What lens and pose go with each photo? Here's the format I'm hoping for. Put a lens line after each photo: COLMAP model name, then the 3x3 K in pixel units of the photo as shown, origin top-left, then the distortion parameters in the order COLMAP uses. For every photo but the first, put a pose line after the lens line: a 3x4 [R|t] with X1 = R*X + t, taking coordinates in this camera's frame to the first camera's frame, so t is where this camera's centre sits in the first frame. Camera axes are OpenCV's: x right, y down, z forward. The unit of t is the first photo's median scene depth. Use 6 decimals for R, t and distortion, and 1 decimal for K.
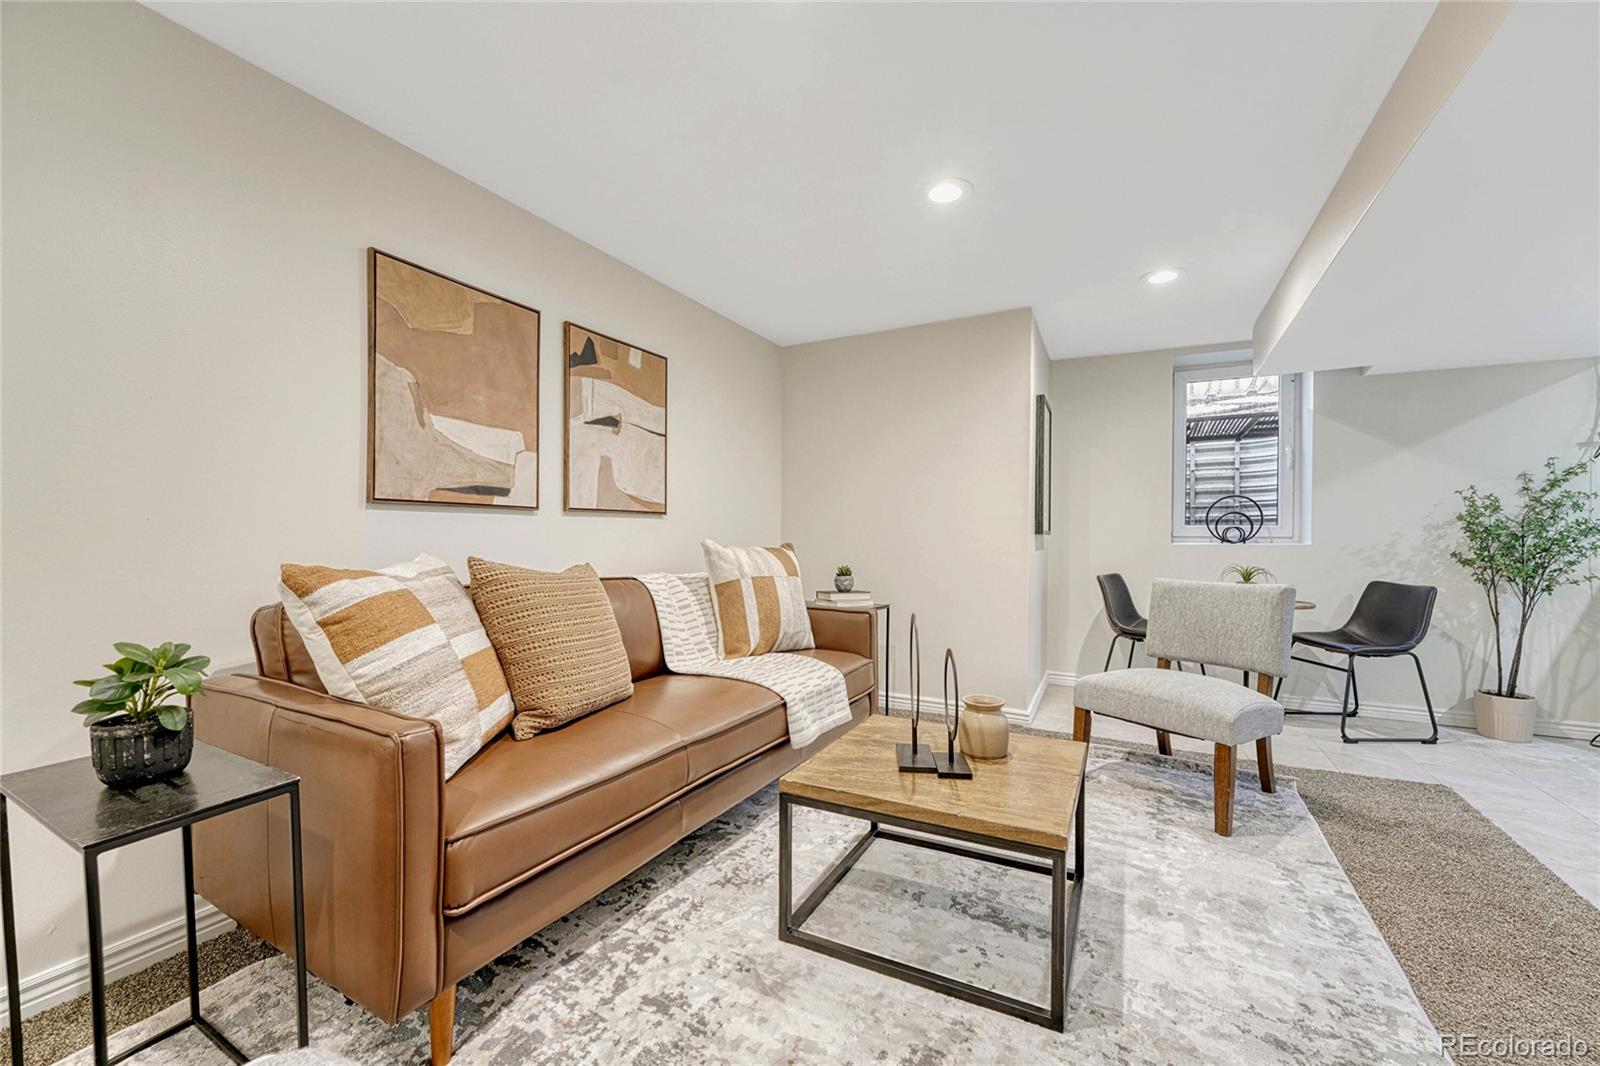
lens RADIAL K [[664.6, 0, 781.7], [0, 664.6, 541.4], [0, 0, 1]] dist [-0.000957, -0.000394]
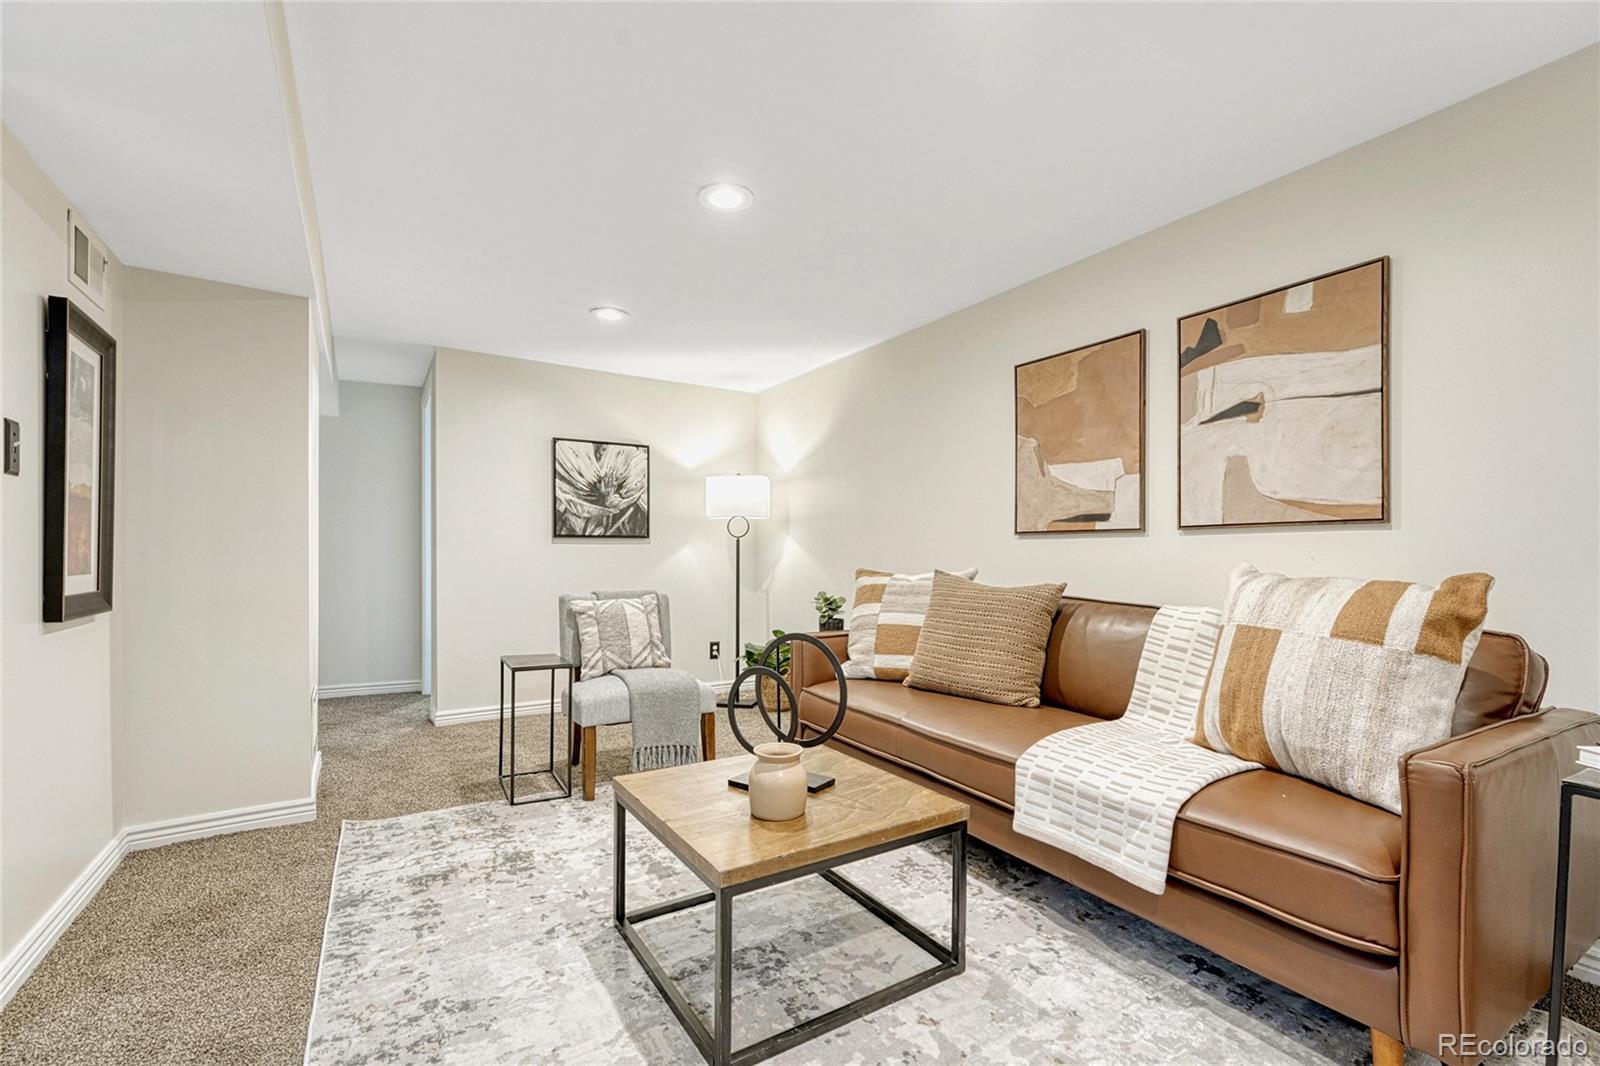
lens RADIAL K [[684.5, 0, 801.7], [0, 684.5, 563.4], [0, 0, 1]] dist [-0.000141, -0.000128]
pose [[-0.493834, 0.002071, -0.869554, 0.983992], [-0.015121, 0.999826, 0.010969, -0.004134], [0.869425, 0.018565, -0.493717, 1.371794]]
